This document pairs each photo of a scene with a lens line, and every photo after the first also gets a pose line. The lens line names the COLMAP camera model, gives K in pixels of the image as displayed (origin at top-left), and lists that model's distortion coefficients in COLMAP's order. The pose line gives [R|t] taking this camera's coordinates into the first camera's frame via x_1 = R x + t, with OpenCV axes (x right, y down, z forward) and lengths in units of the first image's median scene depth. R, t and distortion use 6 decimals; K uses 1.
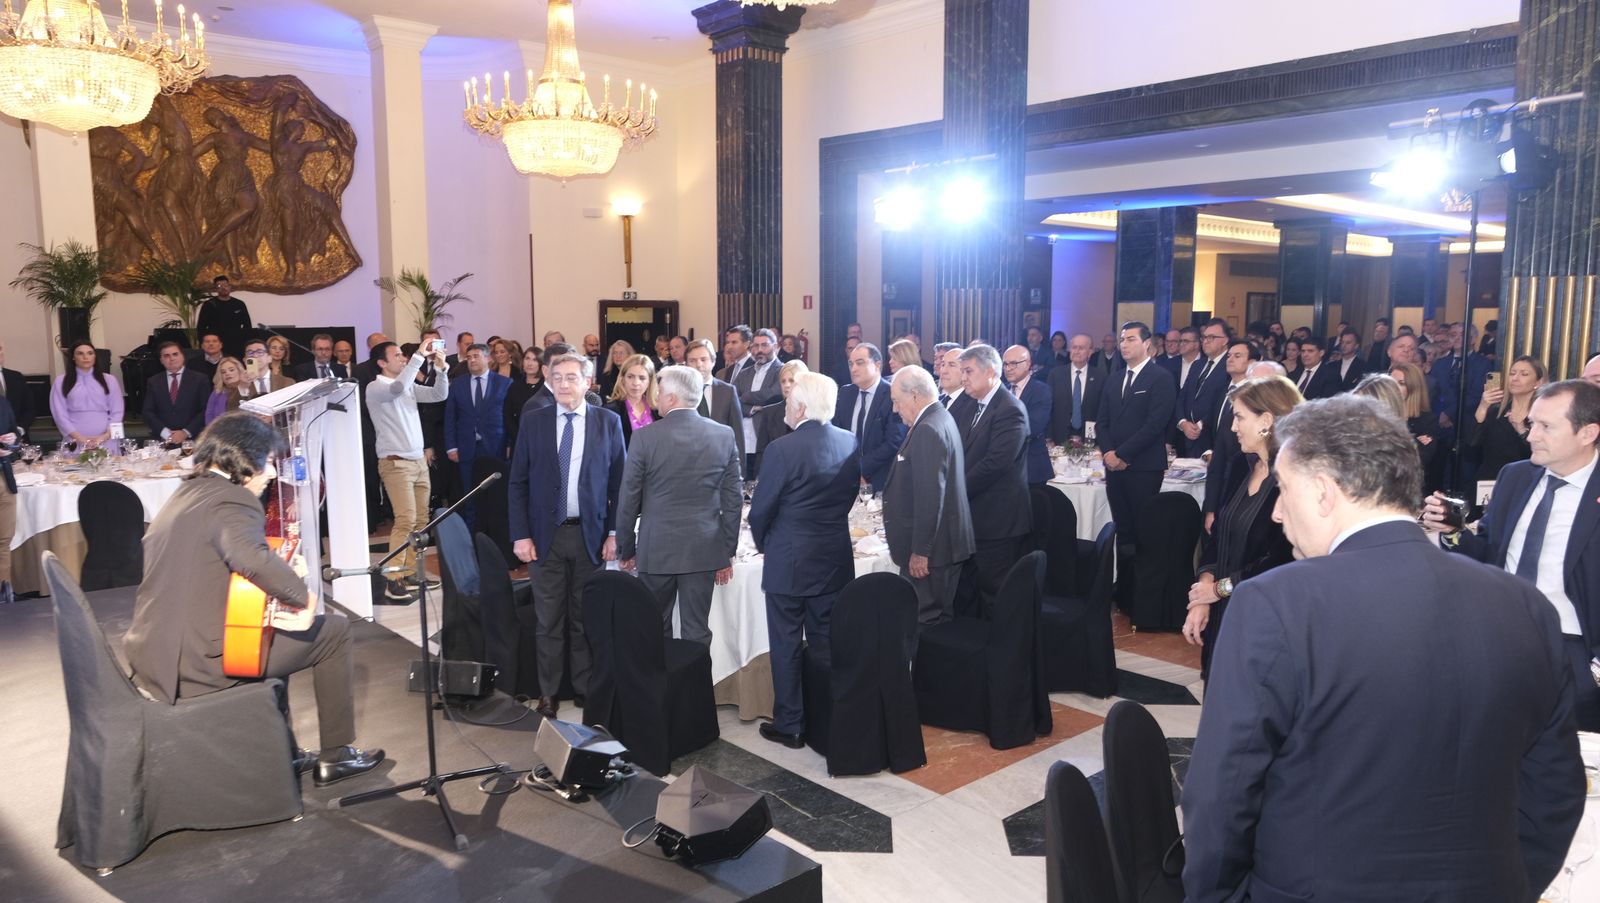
lens RADIAL K [[1082.6, 0, 800.0], [0, 1082.6, 451.5], [0, 0, 1]] dist [-0.033243, 0.028596]
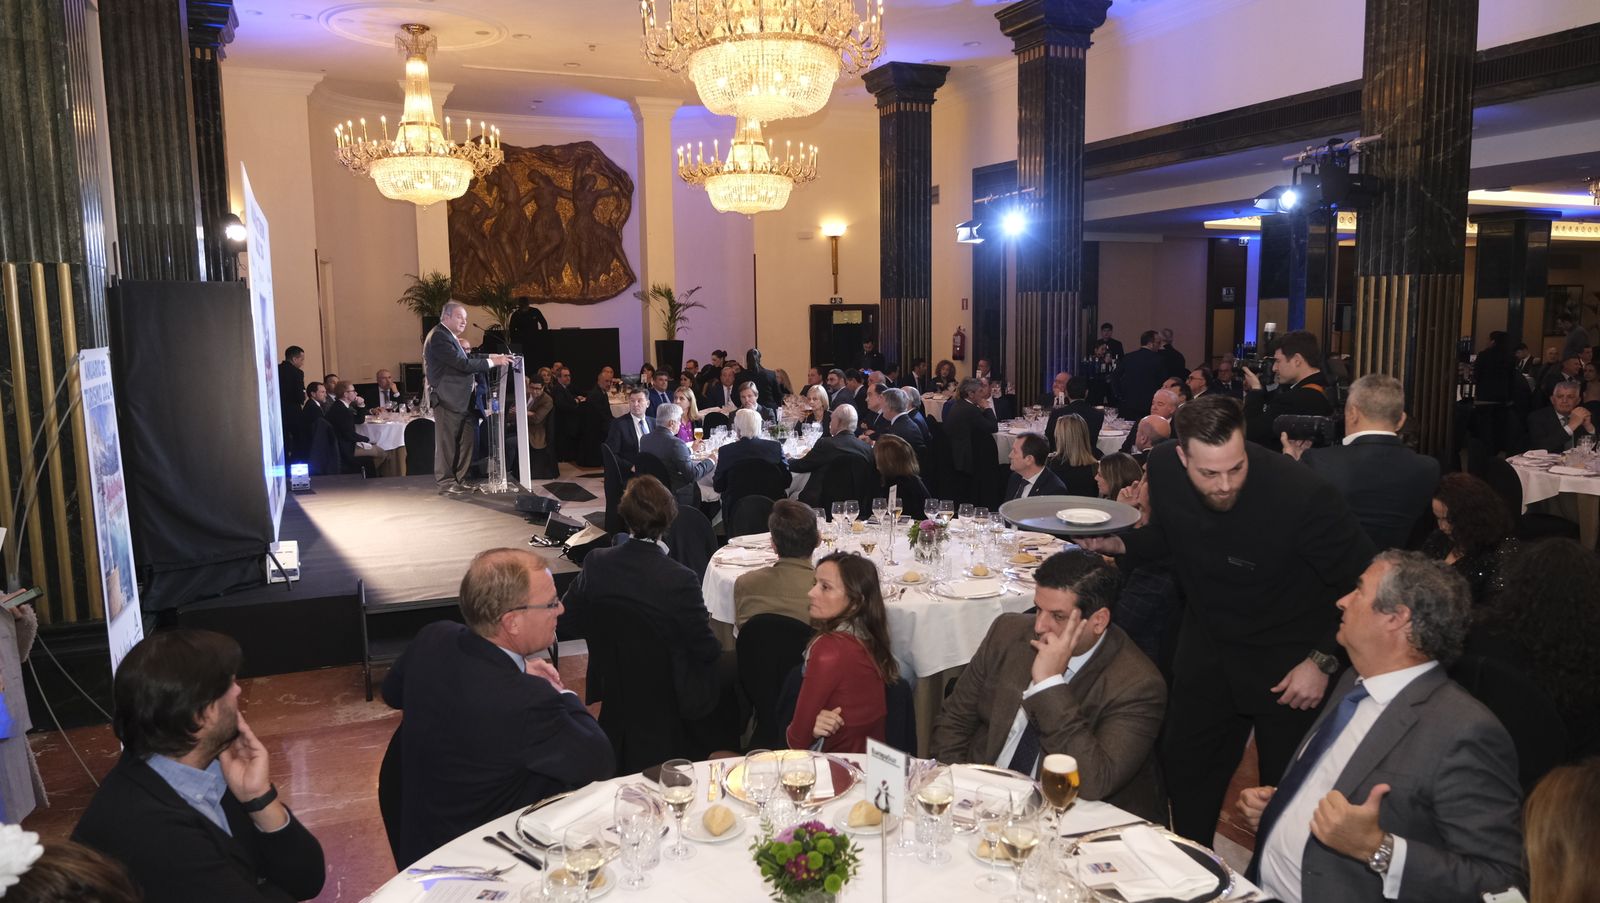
lens RADIAL K [[1082.6, 0, 800.0], [0, 1082.6, 451.5], [0, 0, 1]] dist [-0.033243, 0.028596]
pose [[0.950396, 0.024250, -0.310097, 0.220377], [-0.024953, 0.999687, 0.001700, 0.030303], [0.310041, 0.006122, 0.950703, -0.211295]]
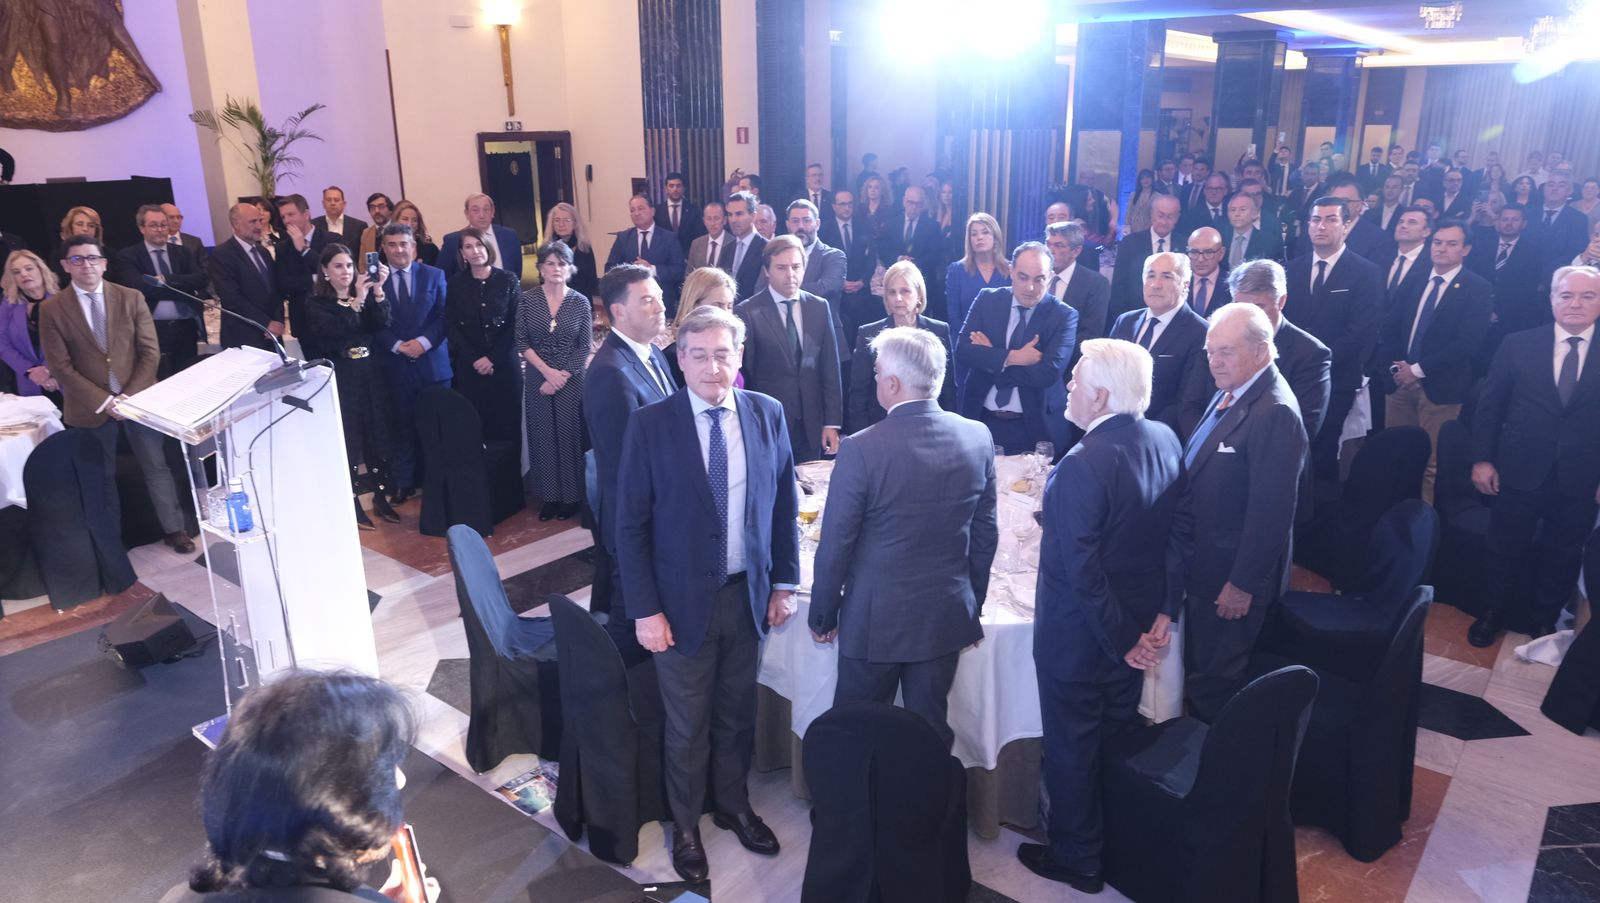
lens RADIAL K [[1082.6, 0, 800.0], [0, 1082.6, 451.5], [0, 0, 1]] dist [-0.033243, 0.028596]
pose [[0.986650, -0.054422, 0.153495, -0.094808], [0.027394, 0.984544, 0.172980, -0.042173], [-0.160537, -0.166466, 0.972891, 0.143486]]
